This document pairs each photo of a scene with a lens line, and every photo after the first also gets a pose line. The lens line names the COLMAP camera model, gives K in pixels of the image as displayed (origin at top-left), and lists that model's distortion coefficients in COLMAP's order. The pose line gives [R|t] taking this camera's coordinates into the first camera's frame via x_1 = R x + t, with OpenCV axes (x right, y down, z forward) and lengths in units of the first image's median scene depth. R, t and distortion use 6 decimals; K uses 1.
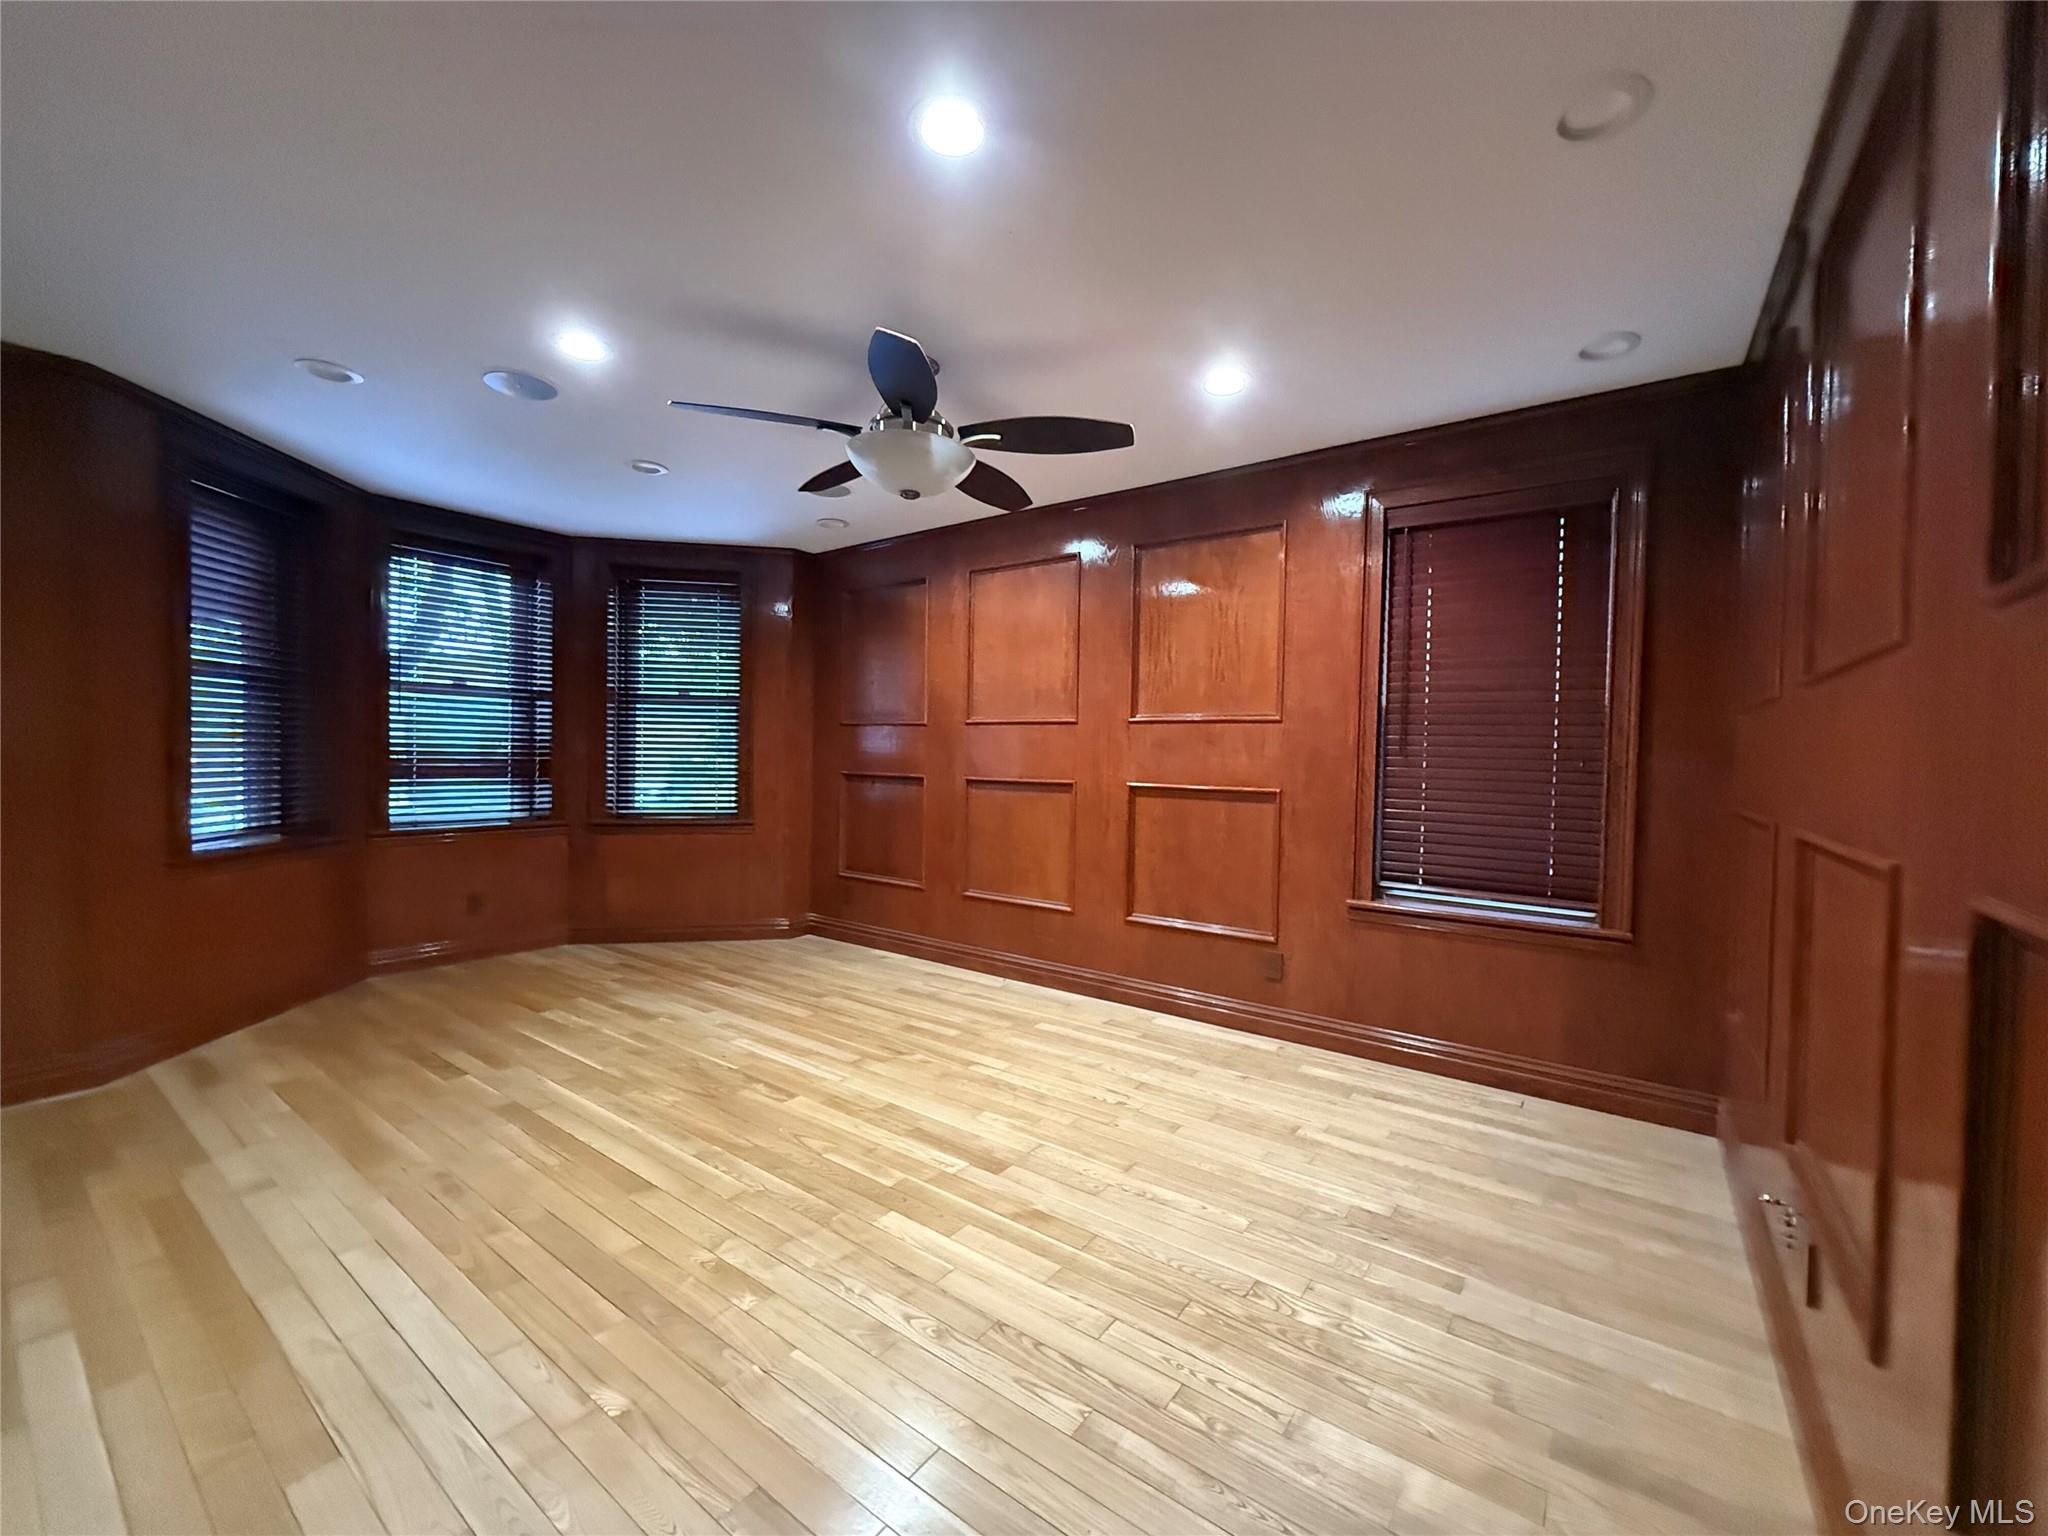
lens RADIAL K [[818.4, 0, 1031.3], [0, 818.4, 771.2], [0, 0, 1]] dist [-0.000410, -0.000447]
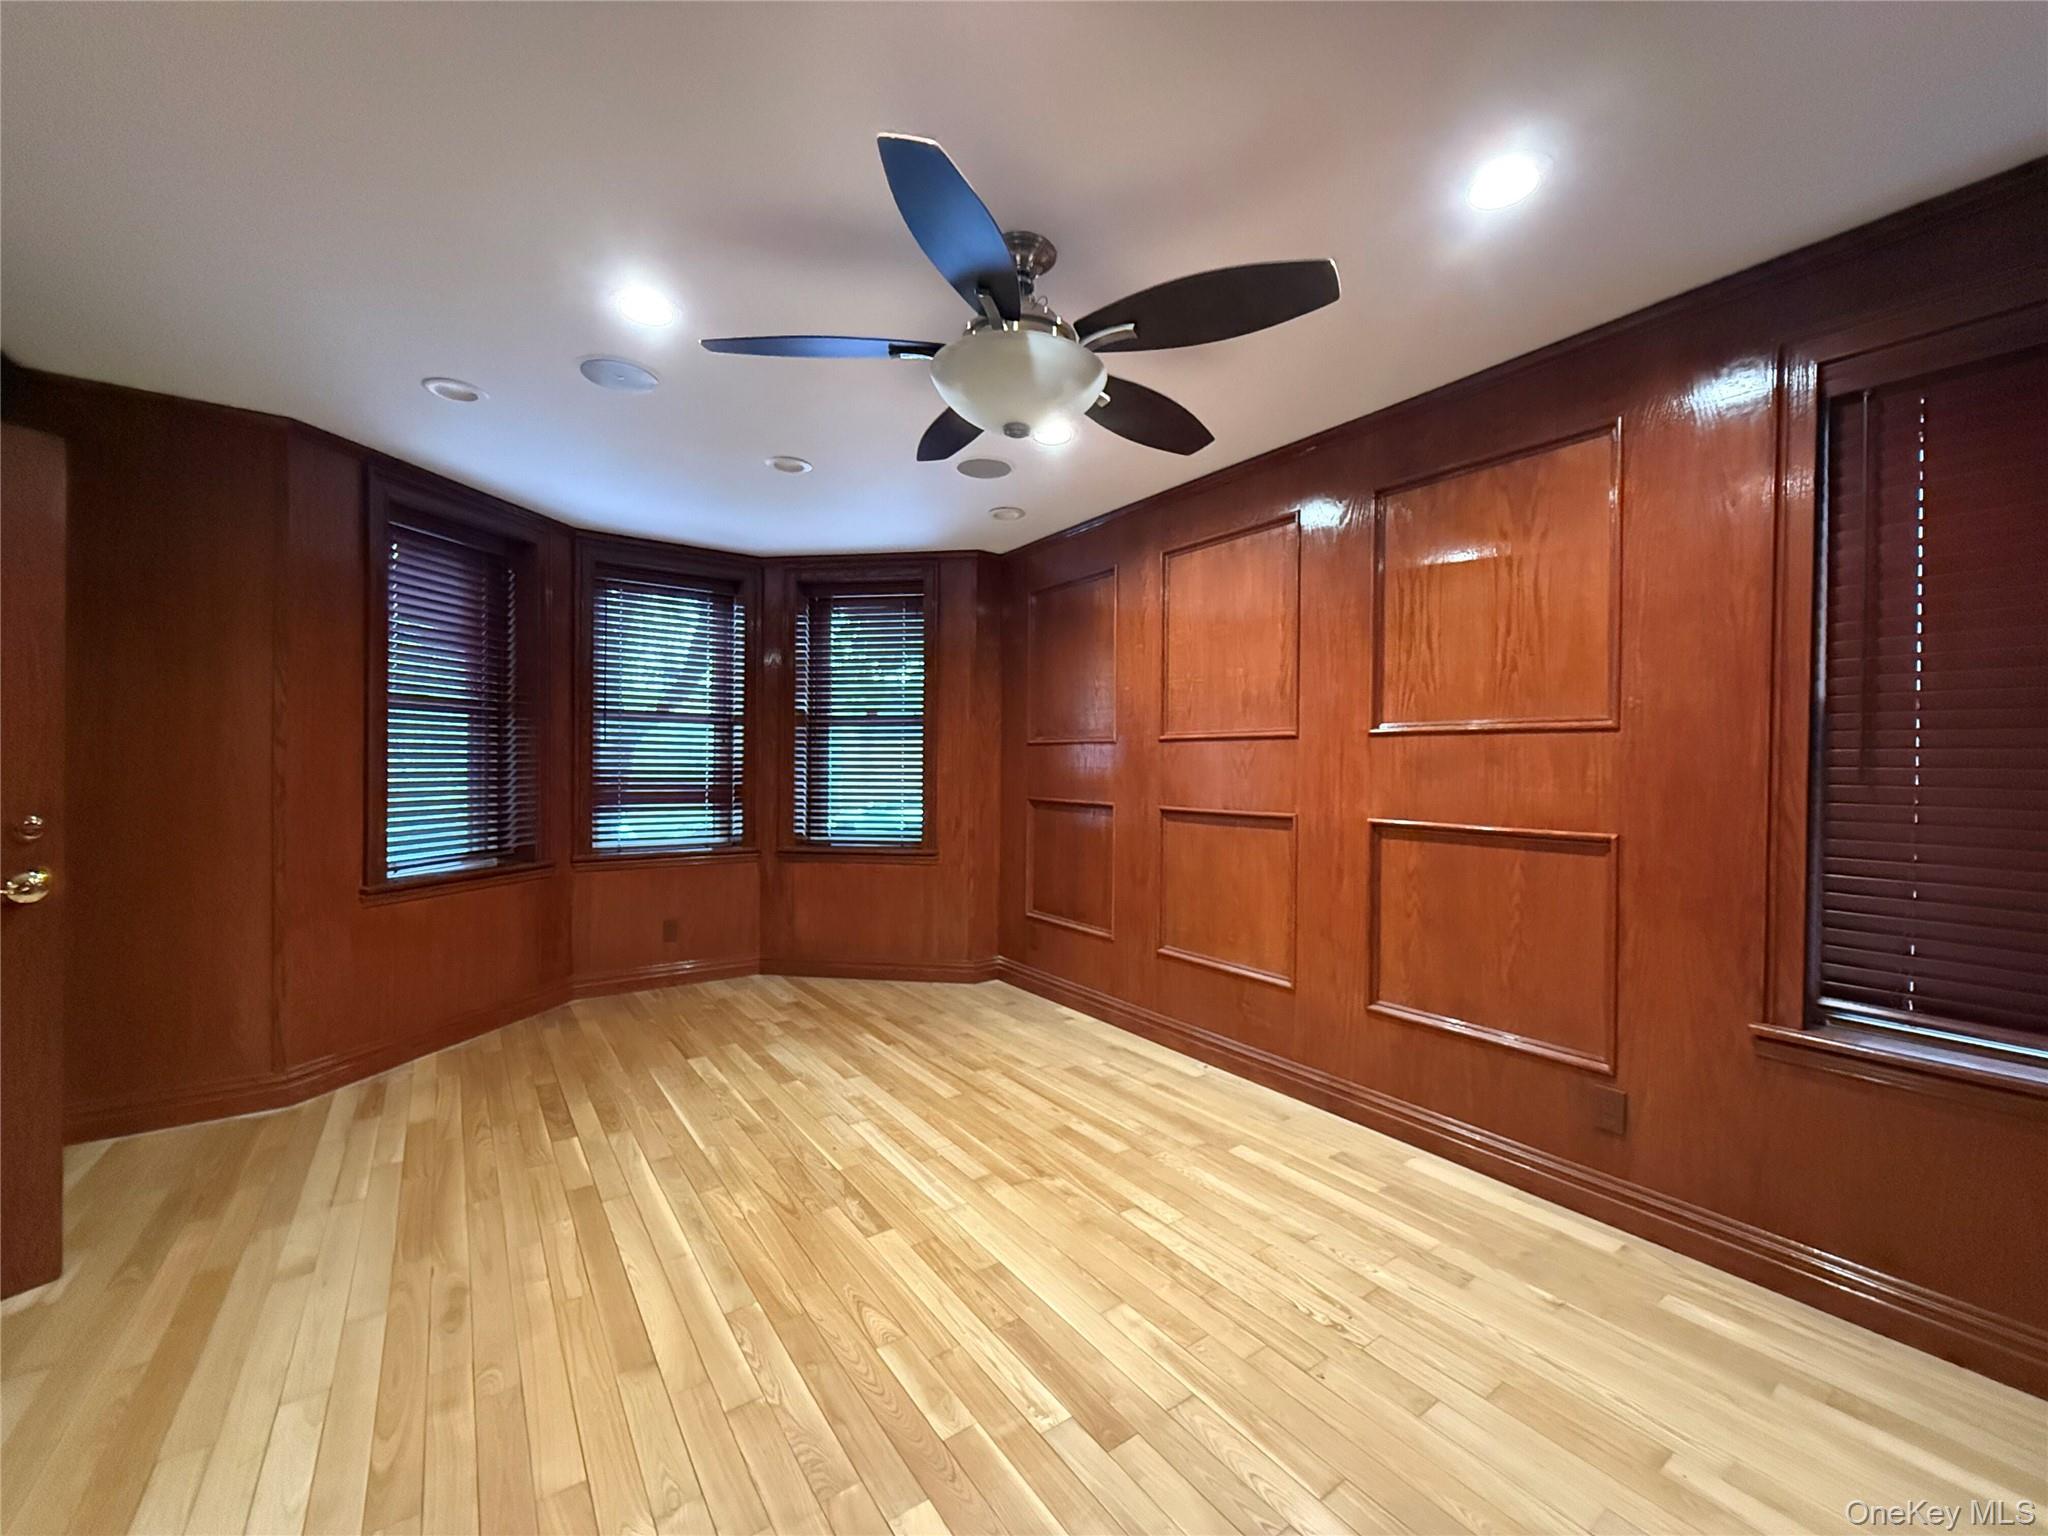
lens RADIAL K [[818.4, 0, 1031.3], [0, 818.4, 771.2], [0, 0, 1]] dist [-0.000410, -0.000447]
pose [[0.949172, -0.007026, -0.314681, 0.066434], [0.000907, 0.999808, -0.019588, -0.014499], [0.314758, 0.018307, 0.948996, 0.231627]]
